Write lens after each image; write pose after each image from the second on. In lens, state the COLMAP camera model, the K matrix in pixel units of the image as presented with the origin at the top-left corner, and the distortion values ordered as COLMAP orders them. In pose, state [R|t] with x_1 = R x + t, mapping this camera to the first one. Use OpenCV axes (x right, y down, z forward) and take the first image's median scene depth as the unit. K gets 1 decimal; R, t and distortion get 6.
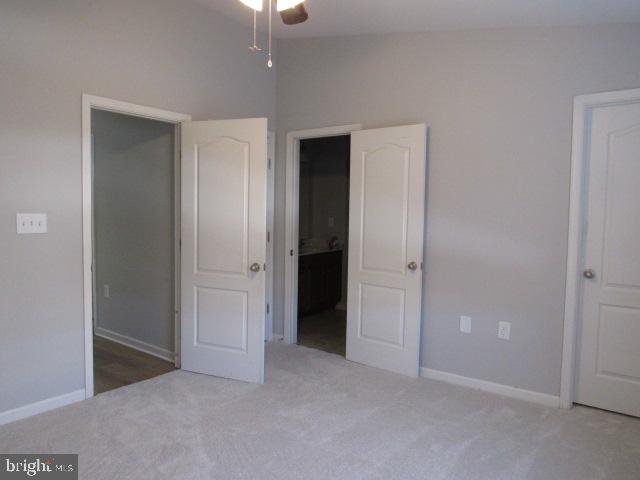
lens RADIAL K [[457.2, 0, 320.0], [0, 457.2, 240.0], [0, 0, 1]] dist [-0.032428, 0.000540]
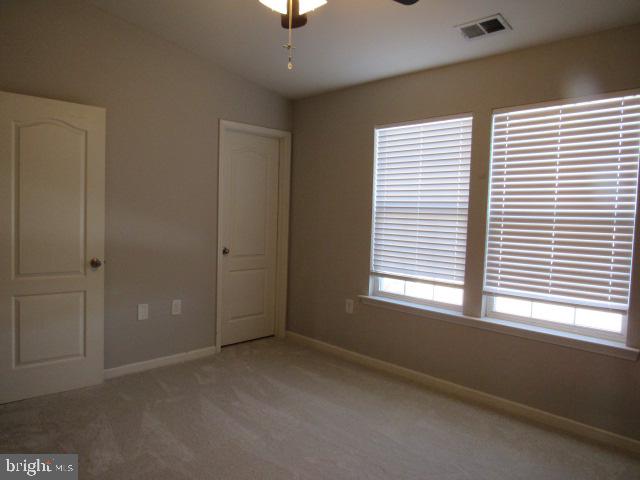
lens RADIAL K [[457.2, 0, 320.0], [0, 457.2, 240.0], [0, 0, 1]] dist [-0.032428, 0.000540]
pose [[0.135060, -0.067734, 0.988519, -0.682163], [0.032282, 0.997432, 0.063934, -0.034389], [-0.990311, 0.023276, 0.136900, 0.476008]]
